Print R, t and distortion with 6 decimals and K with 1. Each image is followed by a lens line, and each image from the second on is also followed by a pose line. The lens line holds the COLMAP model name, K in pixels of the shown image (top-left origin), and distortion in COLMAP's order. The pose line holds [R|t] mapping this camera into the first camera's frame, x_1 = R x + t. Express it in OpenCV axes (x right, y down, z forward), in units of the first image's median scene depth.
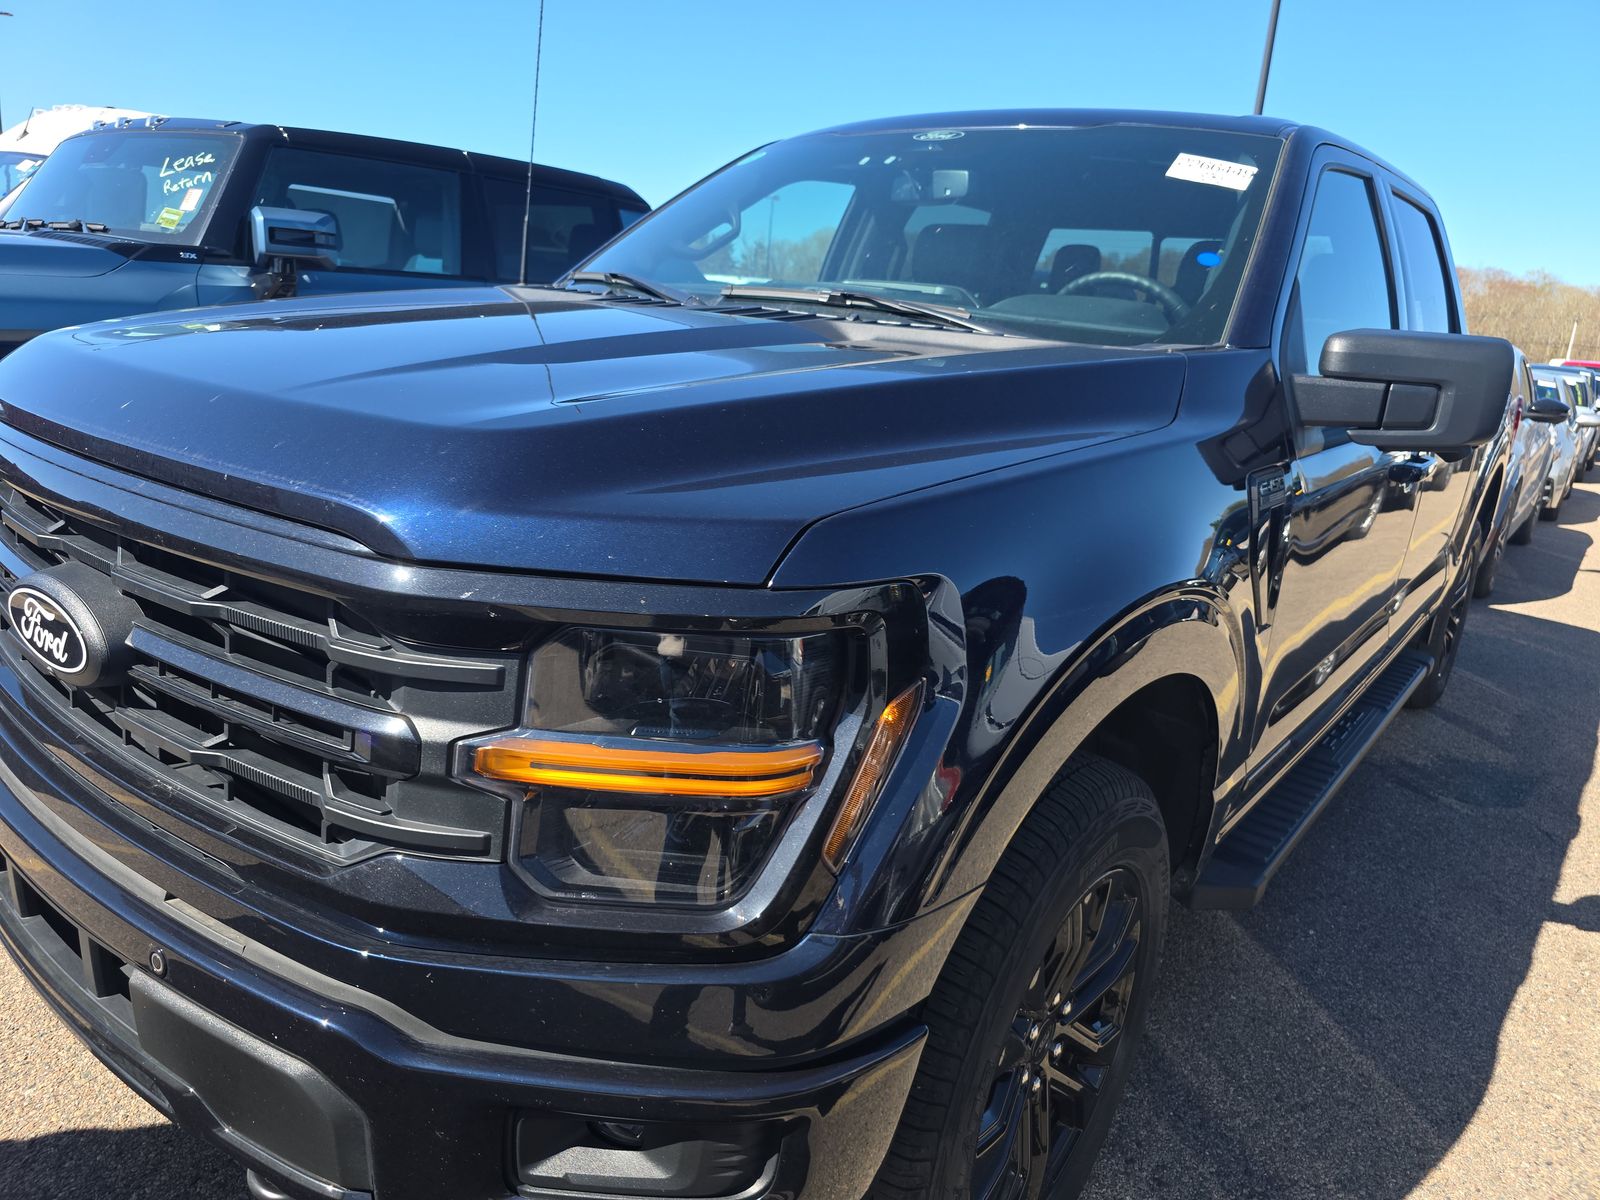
lens RADIAL K [[1051.9, 0, 793.2], [0, 1051.9, 587.5], [0, 0, 1]] dist [0.036271, -0.030564]
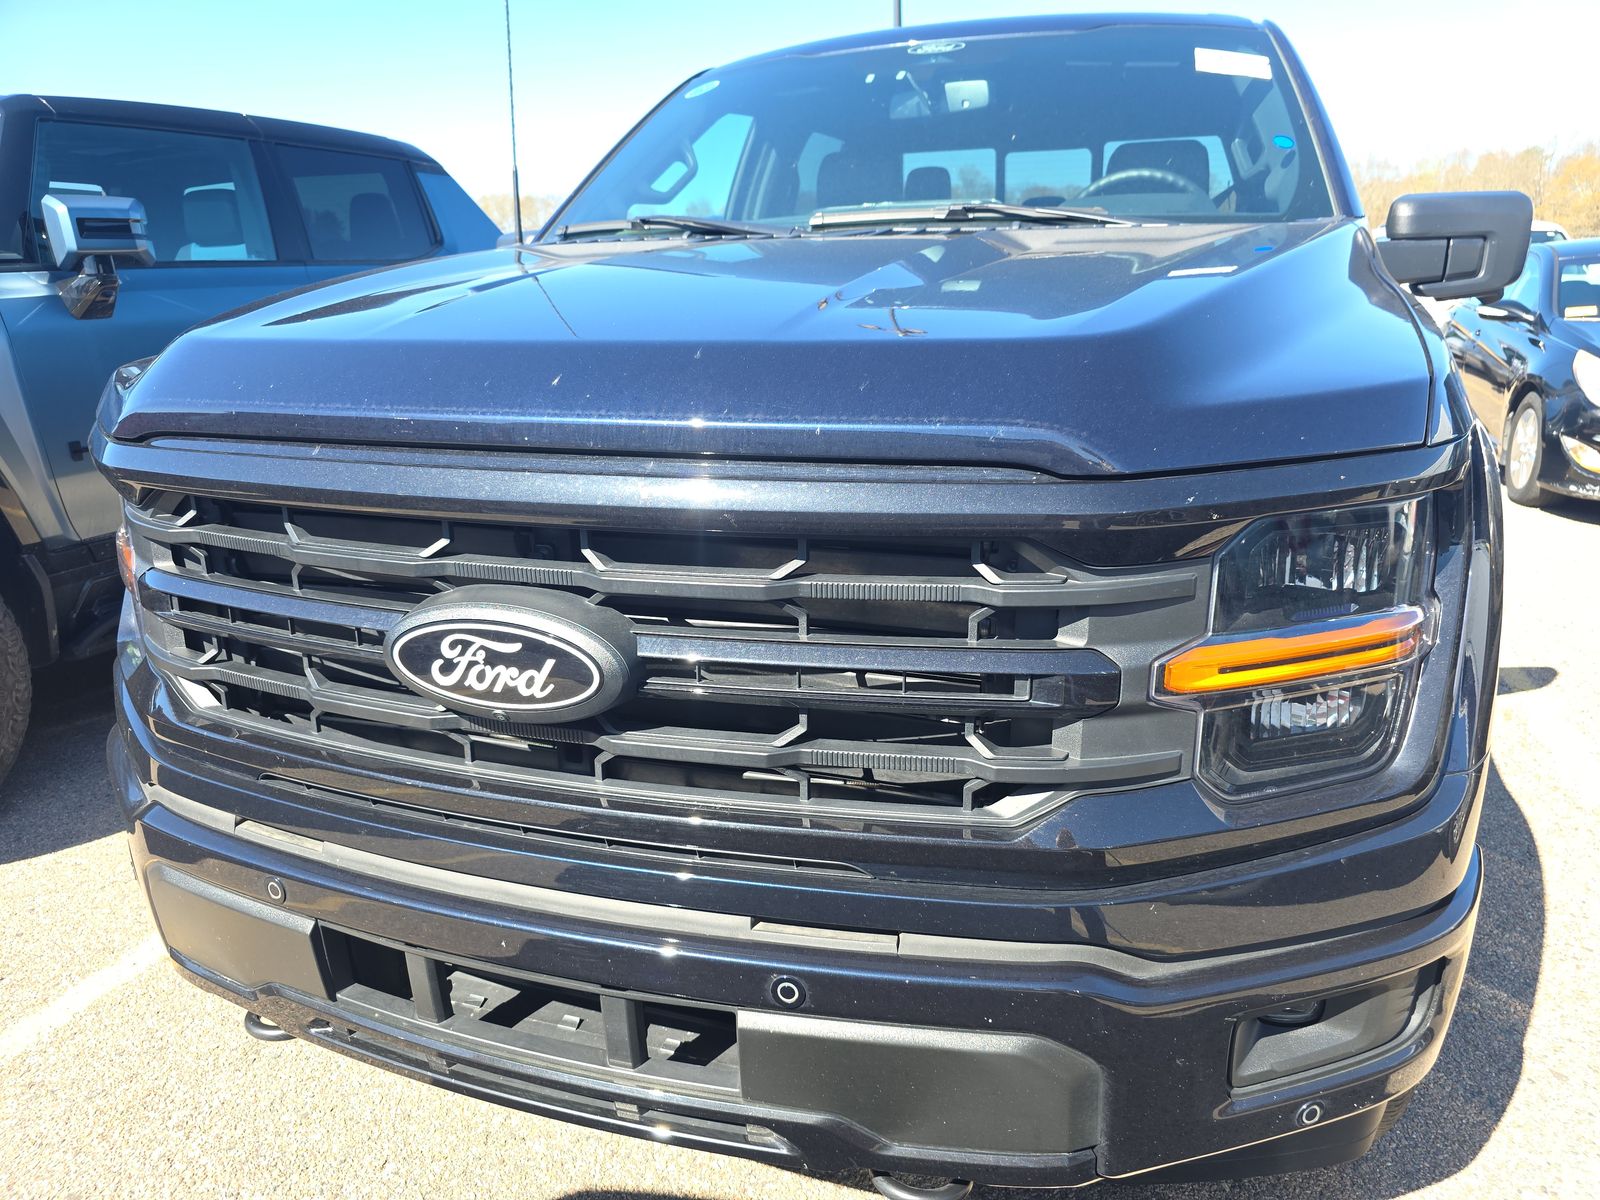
lens RADIAL K [[1051.9, 0, 802.0], [0, 1051.9, 611.1], [0, 0, 1]] dist [0.036271, -0.030564]
pose [[0.942595, -0.194024, 0.271790, -0.423670], [0.178846, 0.980636, 0.079798, -0.015599], [-0.282009, -0.026609, 0.959043, 0.087037]]
